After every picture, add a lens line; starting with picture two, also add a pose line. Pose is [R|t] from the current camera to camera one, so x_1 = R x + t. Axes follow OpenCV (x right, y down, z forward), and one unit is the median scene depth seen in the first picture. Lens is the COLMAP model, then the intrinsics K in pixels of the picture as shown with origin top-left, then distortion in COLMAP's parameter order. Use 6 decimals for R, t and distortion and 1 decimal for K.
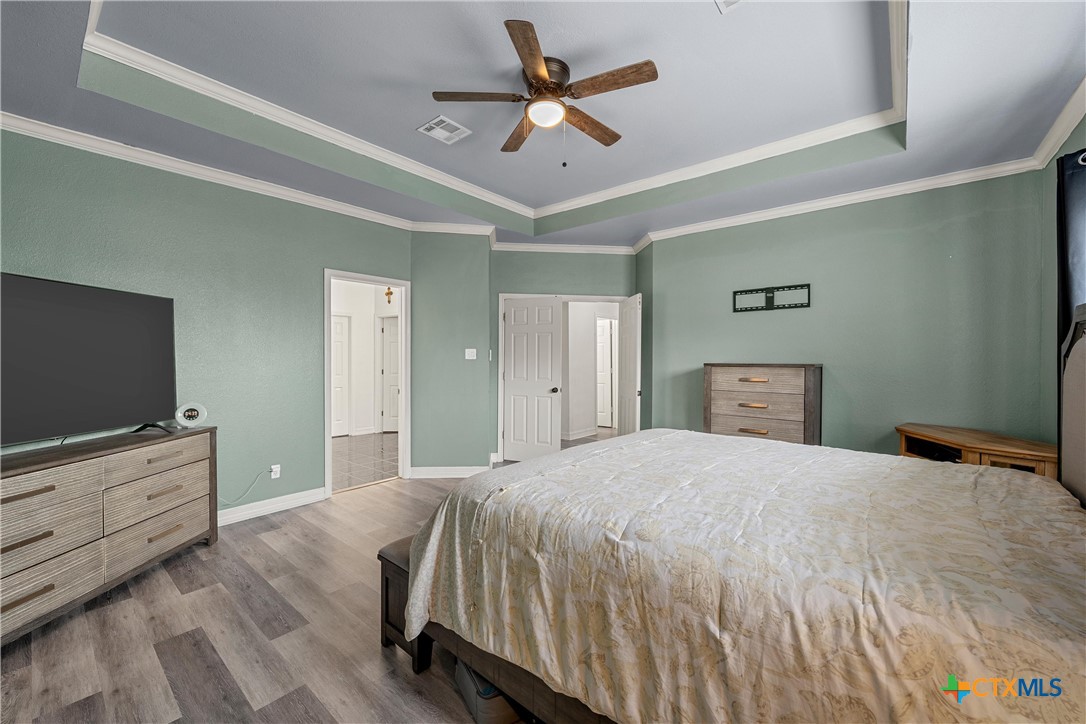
lens RADIAL K [[430.1, 0, 543.0], [0, 430.1, 362.0], [0, 0, 1]] dist [0.000011, 0.000002]
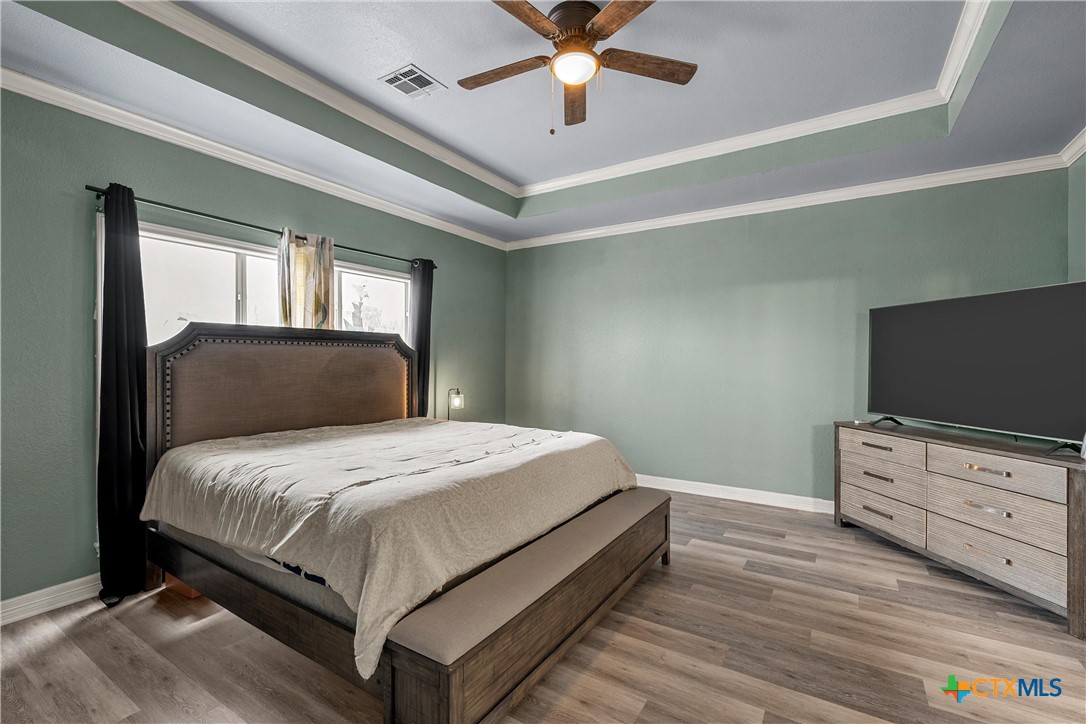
lens RADIAL K [[430.1, 0, 543.0], [0, 430.1, 362.0], [0, 0, 1]] dist [0.000011, 0.000002]
pose [[-0.991304, -0.001623, -0.131579, 0.207864], [-0.003371, 0.999909, 0.013063, -0.019408], [0.131545, 0.013393, -0.991220, 2.148410]]
